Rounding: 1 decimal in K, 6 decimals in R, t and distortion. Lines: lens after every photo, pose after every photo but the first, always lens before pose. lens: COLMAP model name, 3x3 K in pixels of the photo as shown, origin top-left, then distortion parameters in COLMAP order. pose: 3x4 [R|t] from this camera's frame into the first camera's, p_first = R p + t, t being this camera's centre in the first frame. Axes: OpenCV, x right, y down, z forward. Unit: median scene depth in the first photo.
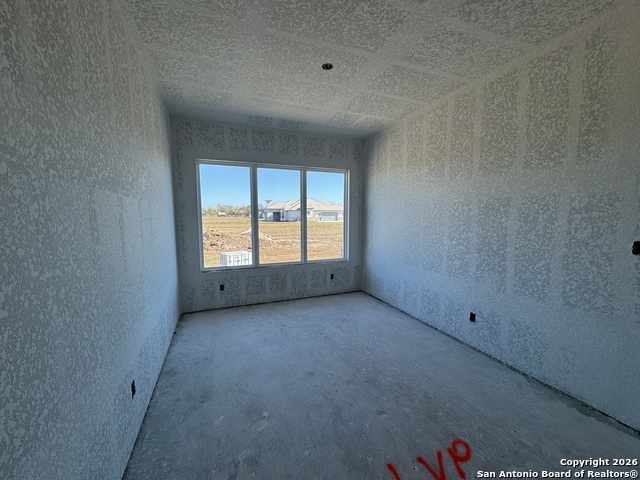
lens RADIAL K [[255.9, 0, 319.9], [0, 255.9, 239.4], [0, 0, 1]] dist [-0.000877, 0.000421]
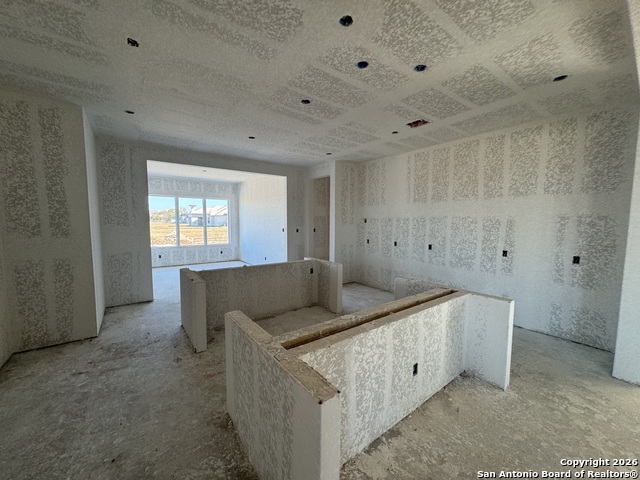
lens RADIAL K [[255.9, 0, 318.9], [0, 255.9, 242.4], [0, 0, 1]] dist [-0.000877, 0.000421]
pose [[0.967306, -0.011420, 0.253353, 0.260439], [0.014177, 0.999858, -0.009059, 0.091993], [-0.253214, 0.012354, 0.967331, -1.031537]]
